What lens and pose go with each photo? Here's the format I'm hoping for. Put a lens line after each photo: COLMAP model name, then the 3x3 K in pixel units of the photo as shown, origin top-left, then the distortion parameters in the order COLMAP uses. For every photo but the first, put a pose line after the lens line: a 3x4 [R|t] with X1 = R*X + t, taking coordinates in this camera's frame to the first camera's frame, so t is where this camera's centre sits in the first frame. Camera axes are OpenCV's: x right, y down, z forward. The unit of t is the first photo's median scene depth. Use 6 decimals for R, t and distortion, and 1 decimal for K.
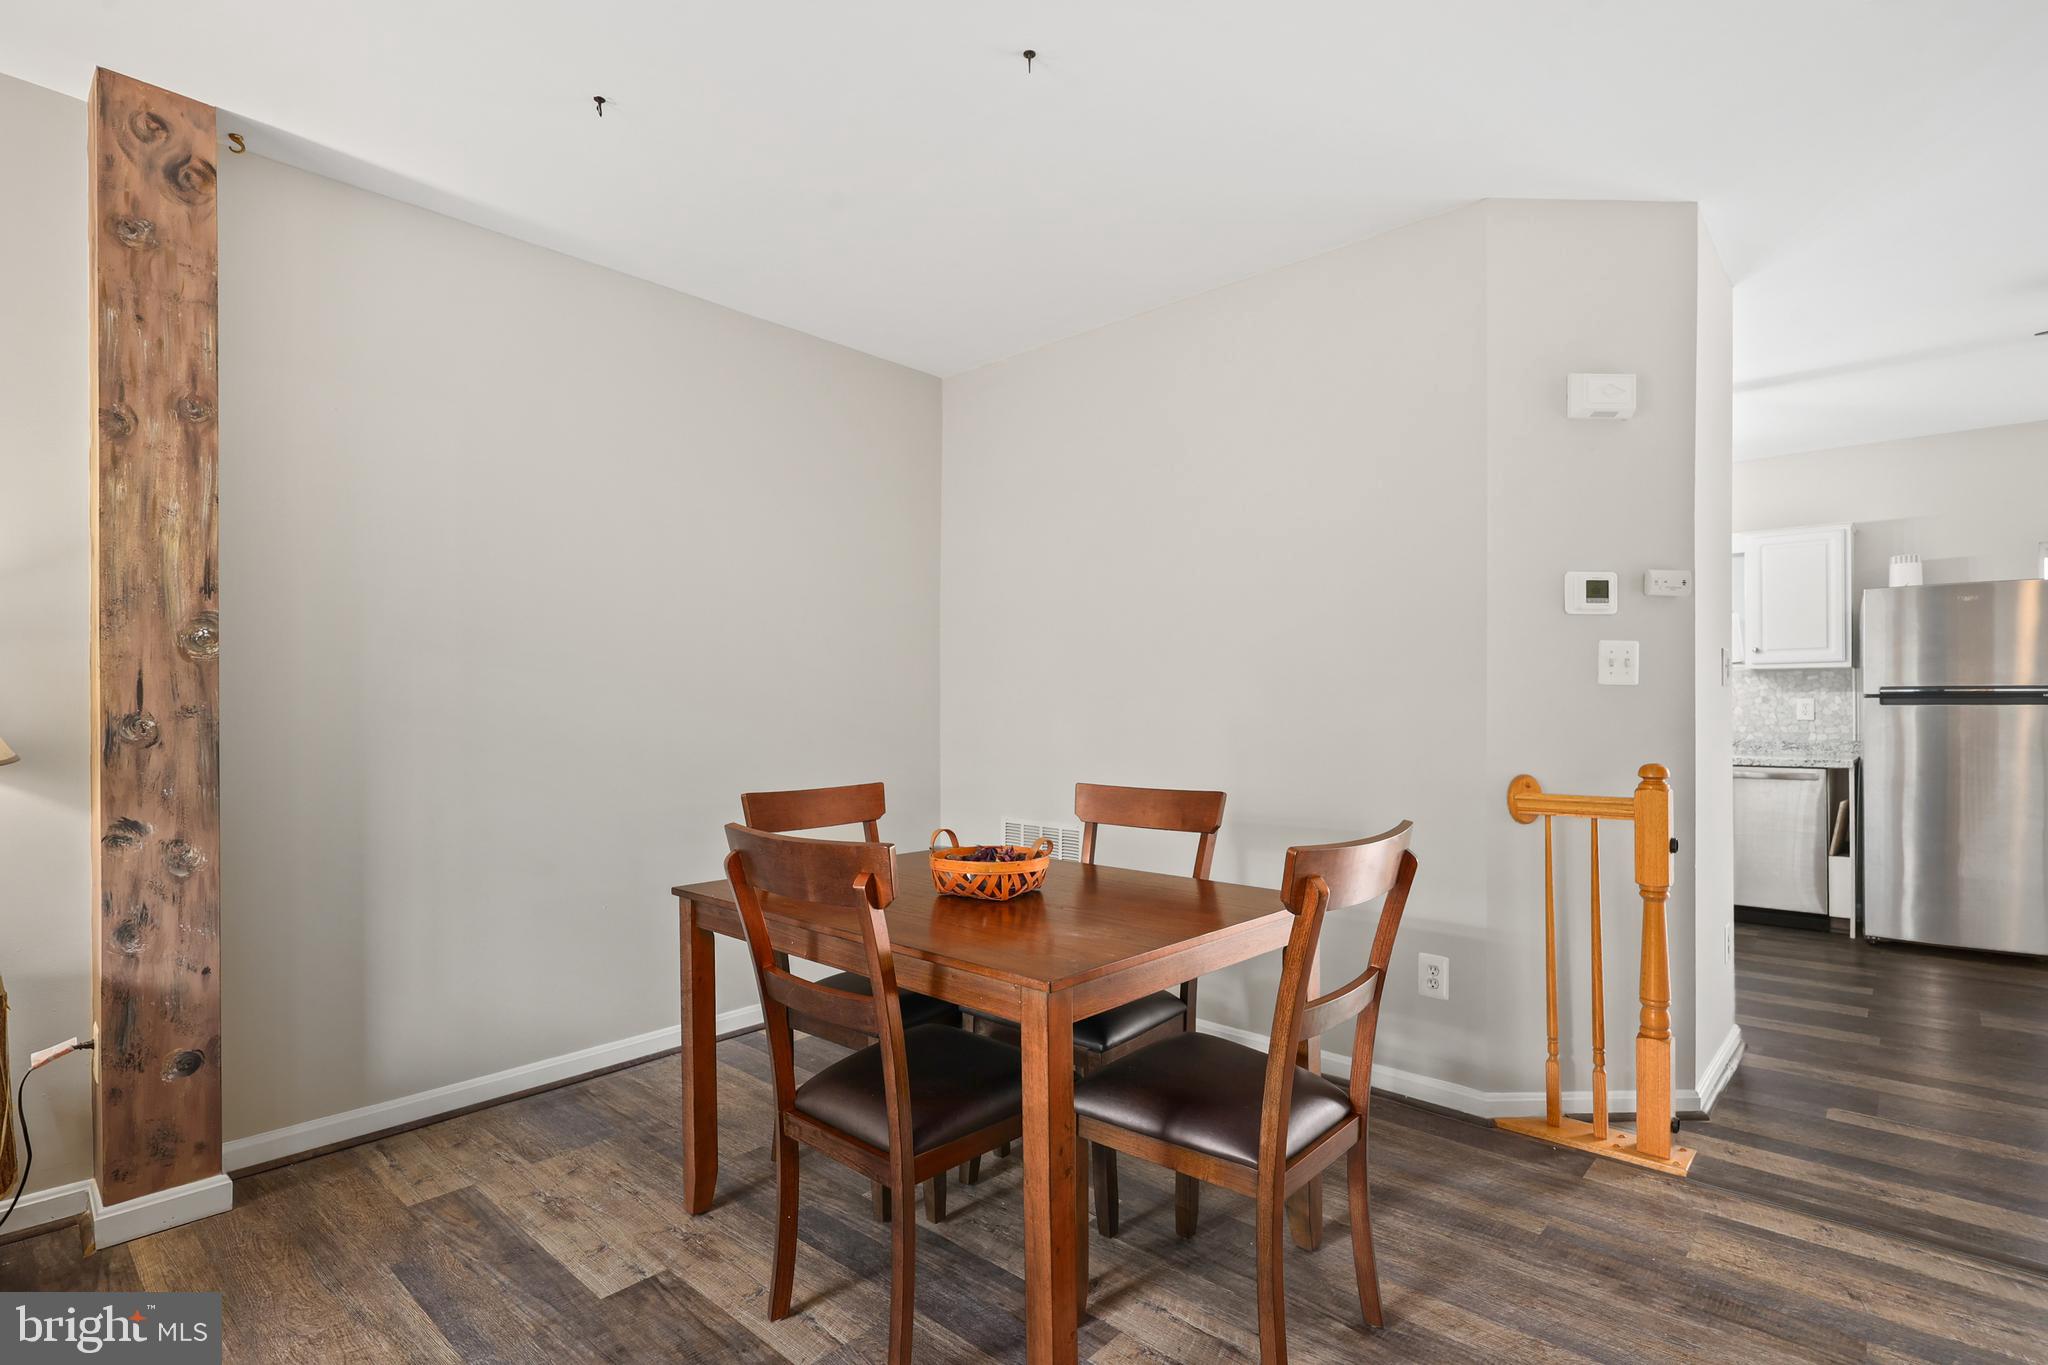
lens RADIAL K [[991.4, 0, 1026.4], [0, 991.4, 701.3], [0, 0, 1]] dist [0.001721, 0.000049]
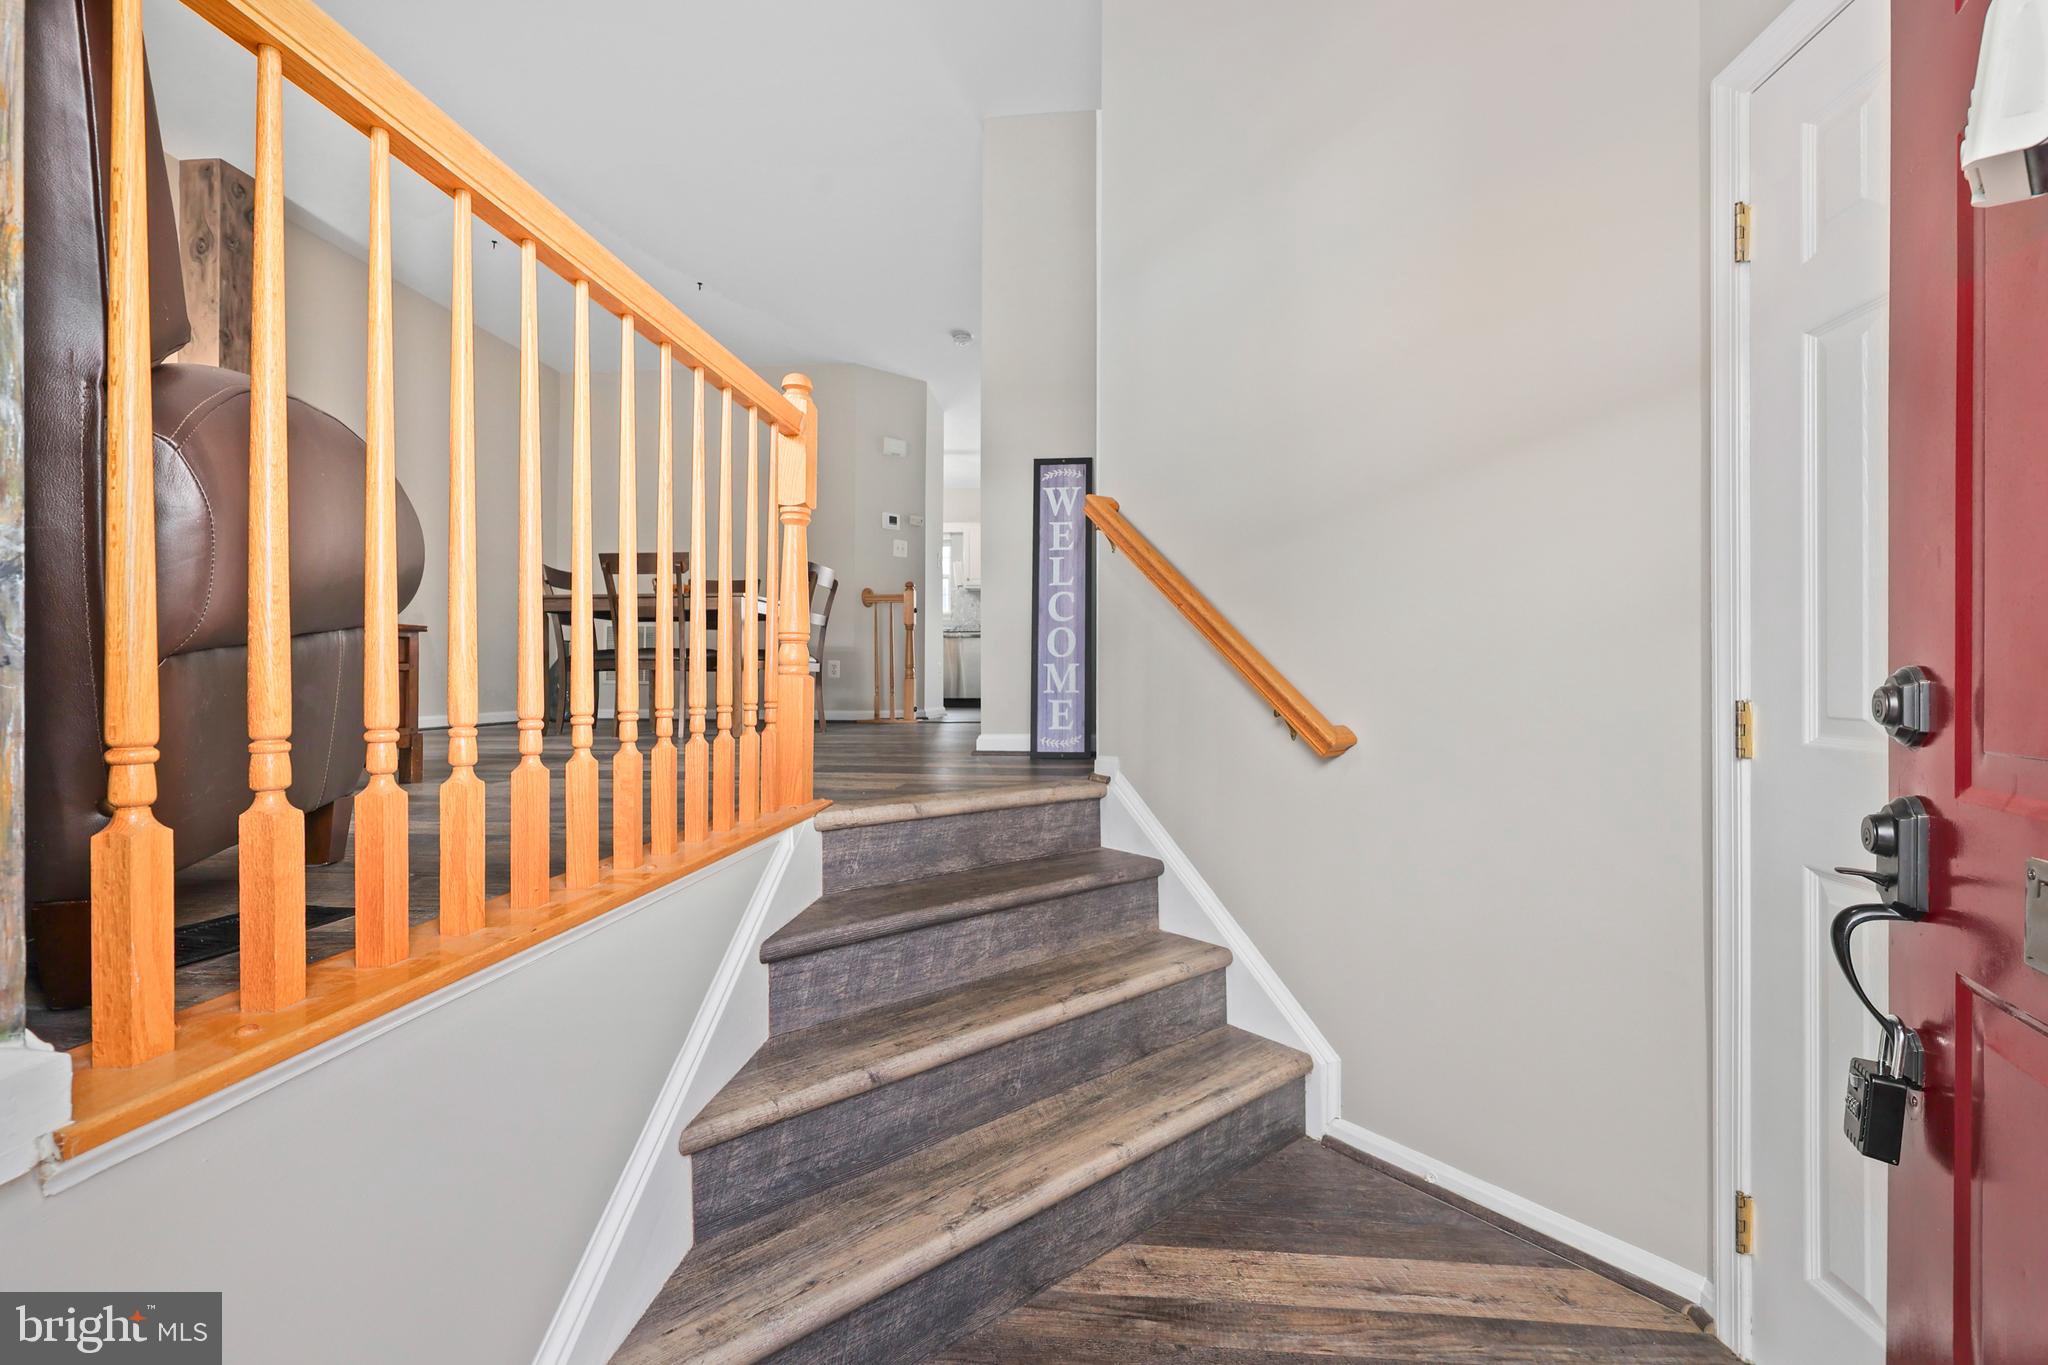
lens RADIAL K [[850.2, 0, 1018.5], [0, 850.2, 658.7], [0, 0, 1]] dist [-0.000660, -0.000120]
pose [[0.795515, 0.013296, 0.605787, -0.572606], [-0.004730, 0.999865, -0.015734, 0.317171], [-0.605915, 0.009651, 0.795471, -1.090265]]
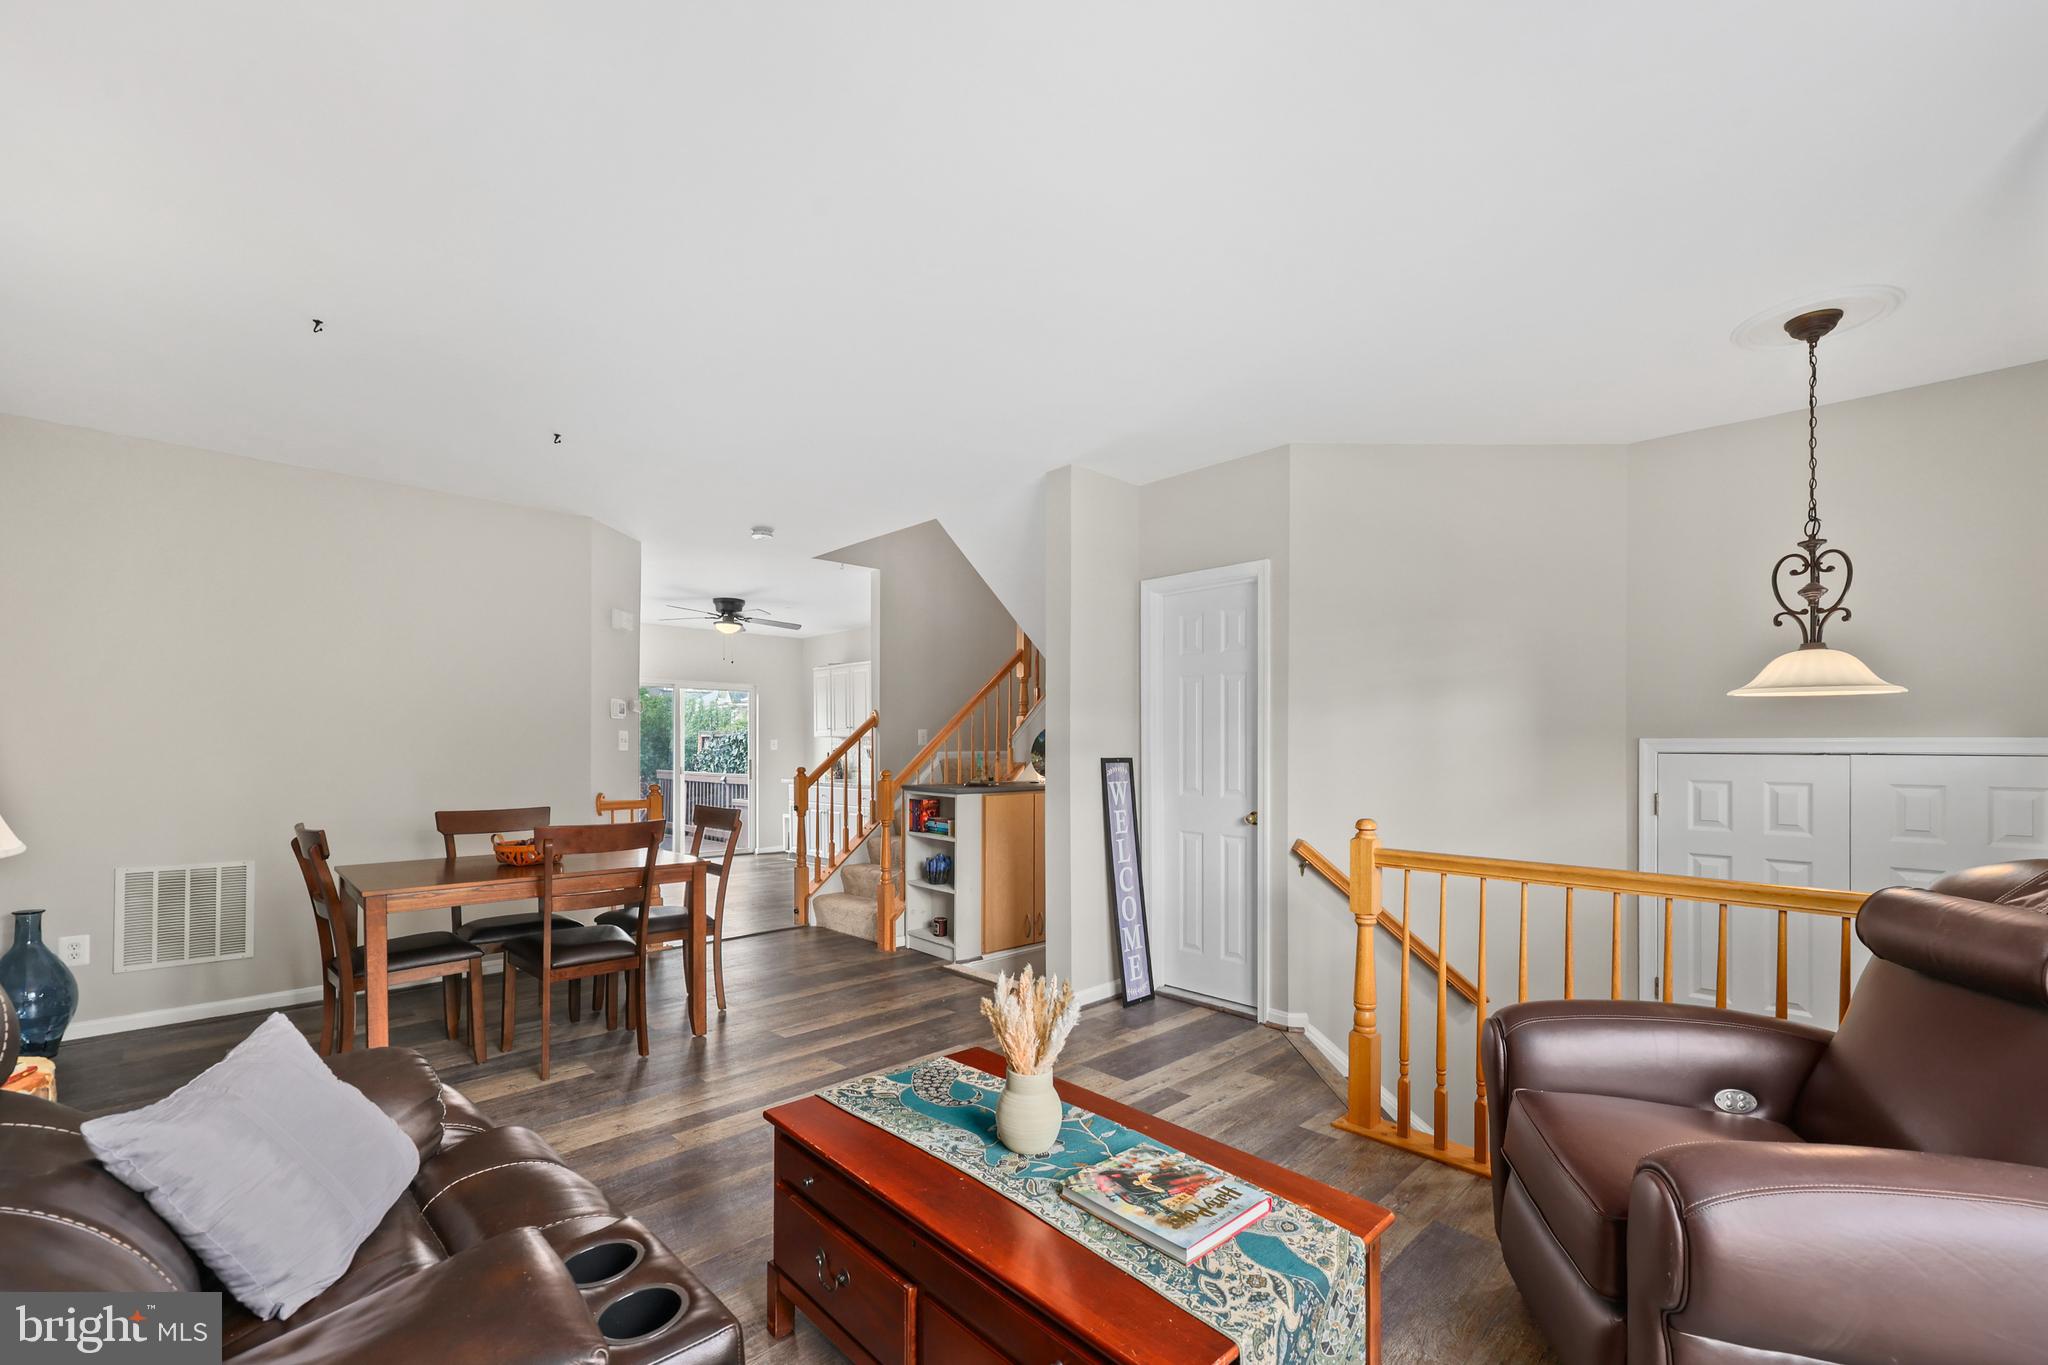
lens RADIAL K [[857.4, 0, 1032.1], [0, 857.4, 731.1], [0, 0, 1]] dist [-0.000364, -0.000054]
pose [[0.063938, 0.013897, 0.997857, -1.359029], [-0.000709, 0.999903, -0.013880, -0.032040], [-0.997954, 0.000180, 0.063942, -0.059049]]
